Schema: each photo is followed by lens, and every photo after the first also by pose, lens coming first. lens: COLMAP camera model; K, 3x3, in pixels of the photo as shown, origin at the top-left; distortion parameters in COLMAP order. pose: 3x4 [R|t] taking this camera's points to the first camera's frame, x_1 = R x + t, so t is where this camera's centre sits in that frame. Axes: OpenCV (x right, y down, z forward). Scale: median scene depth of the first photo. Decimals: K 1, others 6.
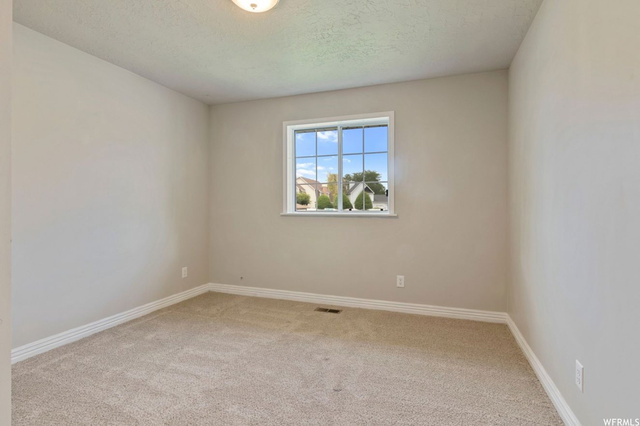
lens RADIAL K [[328.1, 0, 319.3], [0, 328.1, 211.3], [0, 0, 1]] dist [0.000077, 0.003578]
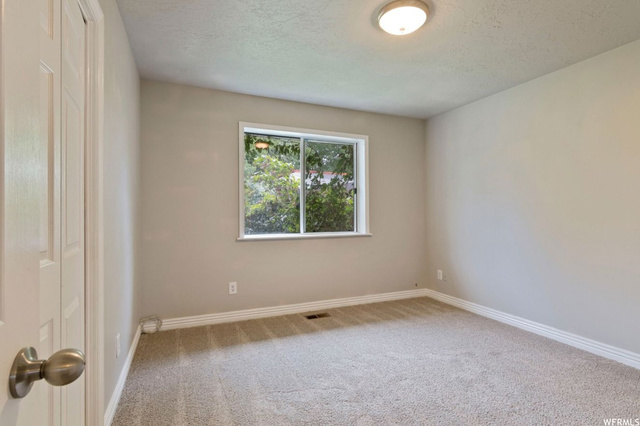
lens RADIAL K [[328.1, 0, 317.3], [0, 328.1, 212.7], [0, 0, 1]] dist [0.000077, 0.003578]
pose [[0.731828, 0.003217, 0.681482, -0.642490], [0.006069, 0.999918, -0.011238, -0.011995], [-0.681462, 0.012360, 0.731749, 0.225992]]
